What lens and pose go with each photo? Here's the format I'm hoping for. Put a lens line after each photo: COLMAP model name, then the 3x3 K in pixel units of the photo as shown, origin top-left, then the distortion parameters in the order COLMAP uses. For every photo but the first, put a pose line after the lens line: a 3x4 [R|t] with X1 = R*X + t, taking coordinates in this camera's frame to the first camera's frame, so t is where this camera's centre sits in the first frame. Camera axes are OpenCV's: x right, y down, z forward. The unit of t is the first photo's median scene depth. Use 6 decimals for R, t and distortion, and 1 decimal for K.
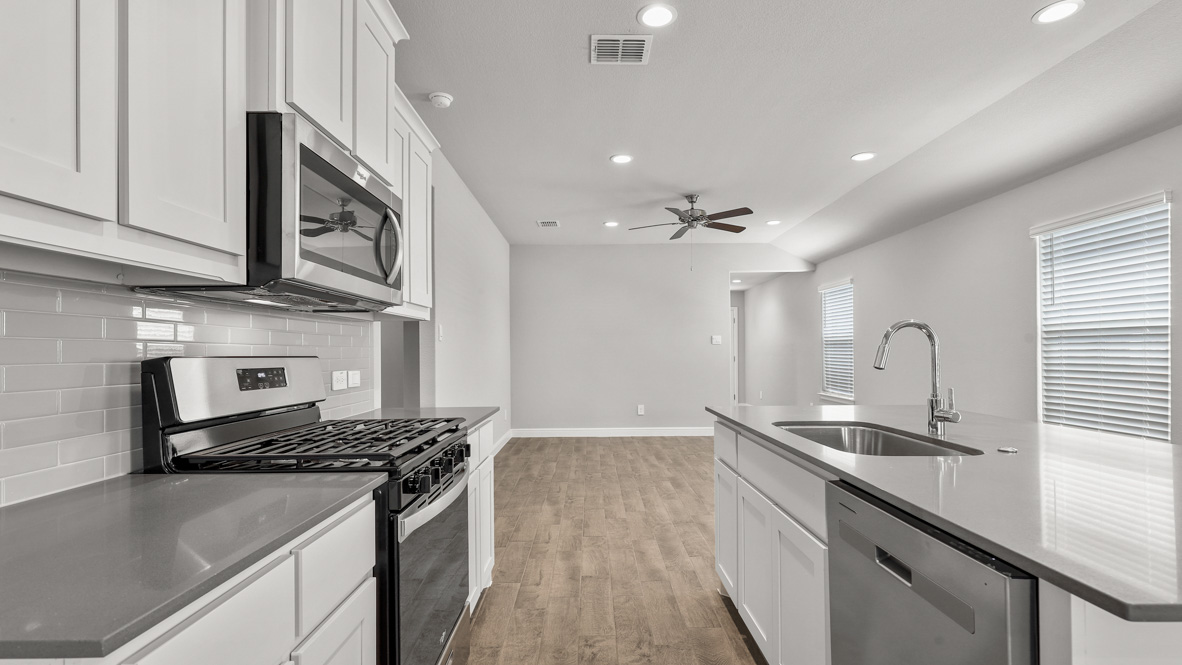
lens RADIAL K [[532.4, 0, 589.6], [0, 532.4, 347.2], [0, 0, 1]] dist [-0.002151, 0.000406]
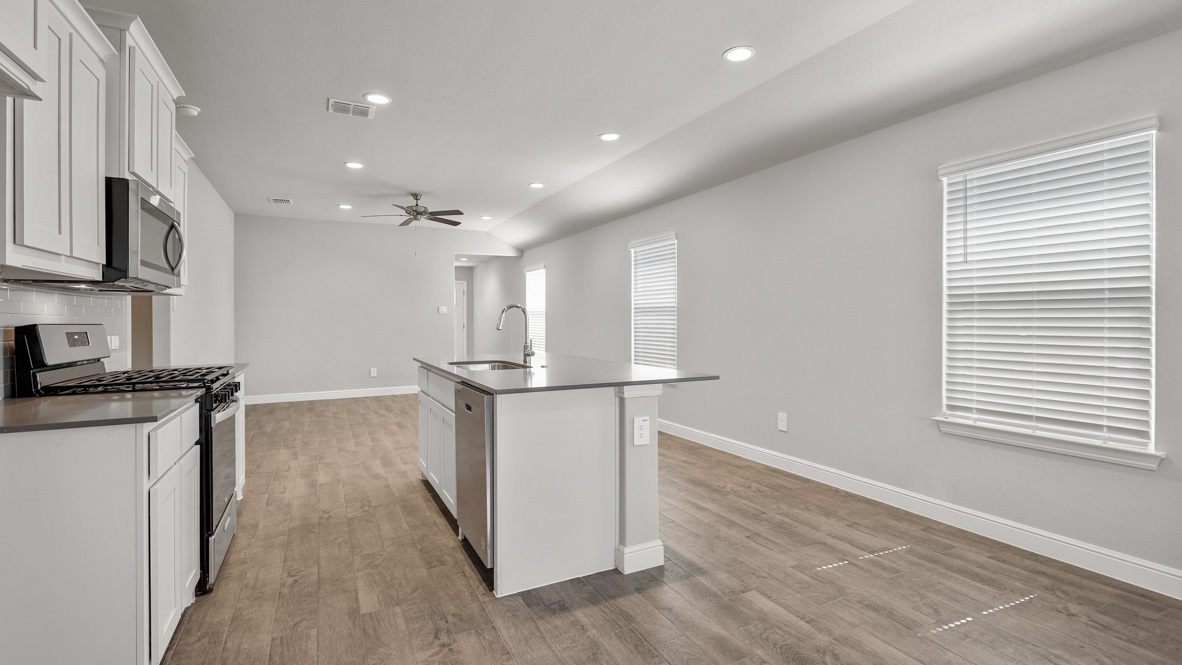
lens RADIAL K [[532.4, 0, 587.9], [0, 532.4, 314.8], [0, 0, 1]] dist [-0.002151, 0.000406]
pose [[0.892455, 0.004522, 0.451114, -0.014950], [-0.003878, 0.999990, -0.002351, -0.004929], [-0.451120, 0.000349, 0.892463, -0.469084]]
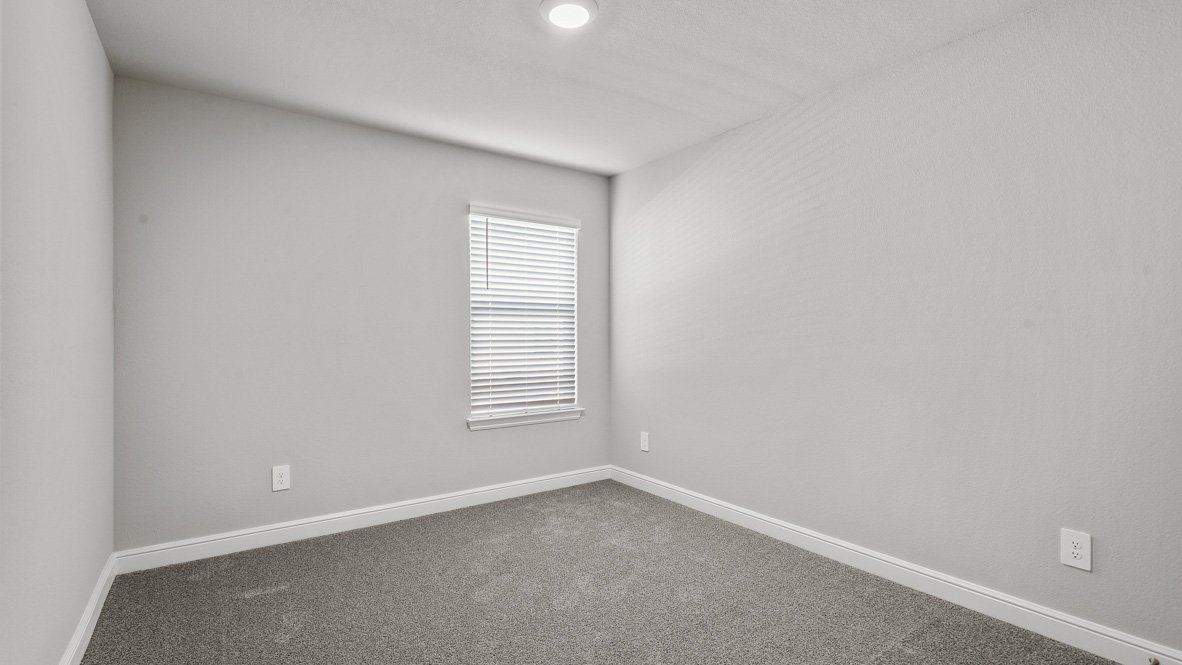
lens RADIAL K [[532.4, 0, 584.7], [0, 532.4, 343.1], [0, 0, 1]] dist [-0.002151, 0.000406]
pose [[-0.569106, 0.002805, 0.822260, -0.074711], [0.004085, 0.999991, -0.000584, 0.017919], [-0.822254, 0.003027, -0.569112, 0.537637]]
